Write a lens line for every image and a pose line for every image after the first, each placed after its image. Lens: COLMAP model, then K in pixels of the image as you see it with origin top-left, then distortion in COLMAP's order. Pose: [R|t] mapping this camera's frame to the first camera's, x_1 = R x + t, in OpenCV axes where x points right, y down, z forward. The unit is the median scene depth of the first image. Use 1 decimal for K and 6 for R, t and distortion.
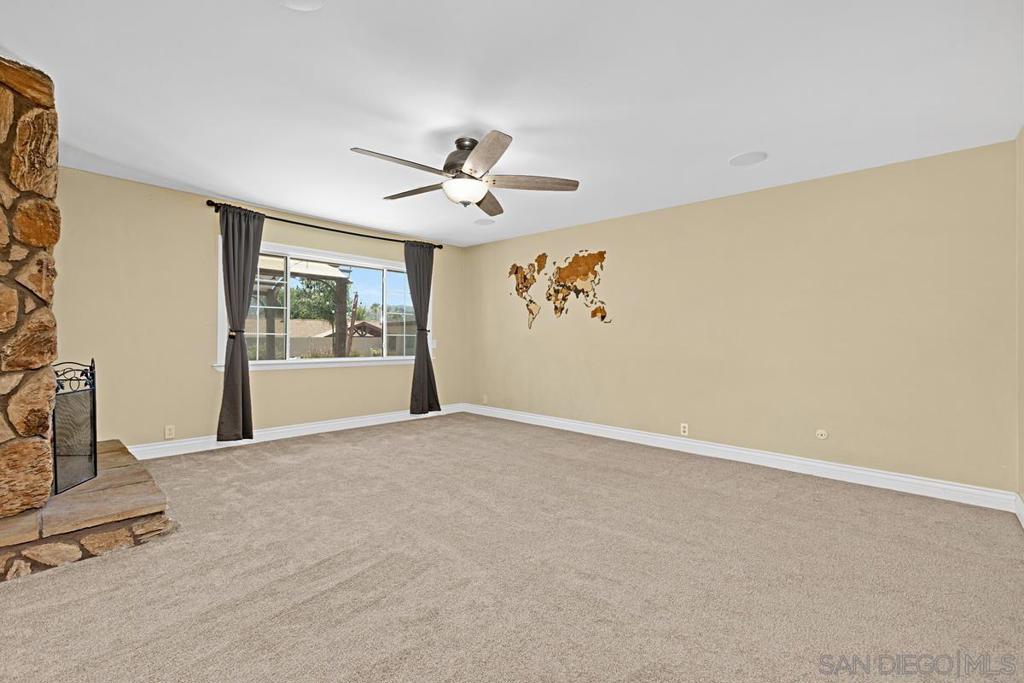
lens RADIAL K [[453.0, 0, 513.7], [0, 453.0, 337.2], [0, 0, 1]] dist [-0.000277, -0.000234]
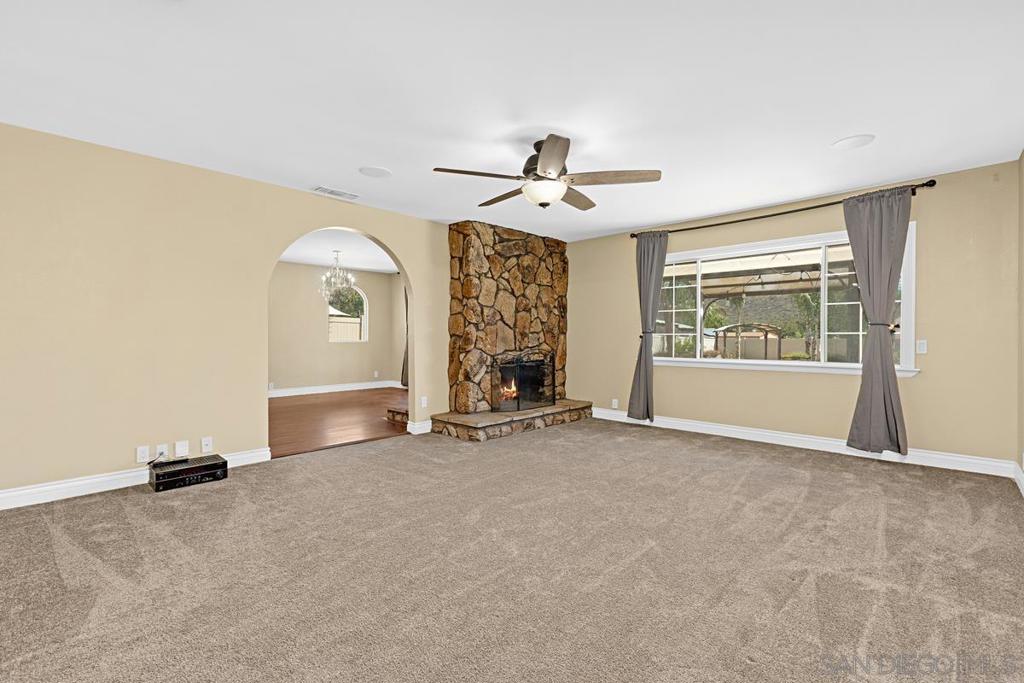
lens RADIAL K [[453.0, 0, 513.7], [0, 453.0, 337.2], [0, 0, 1]] dist [-0.000277, -0.000234]
pose [[-0.012307, -0.004982, -0.999912, 0.582679], [0.002752, 0.999984, -0.005016, 0.005225], [0.999920, -0.002813, -0.012293, 0.603280]]
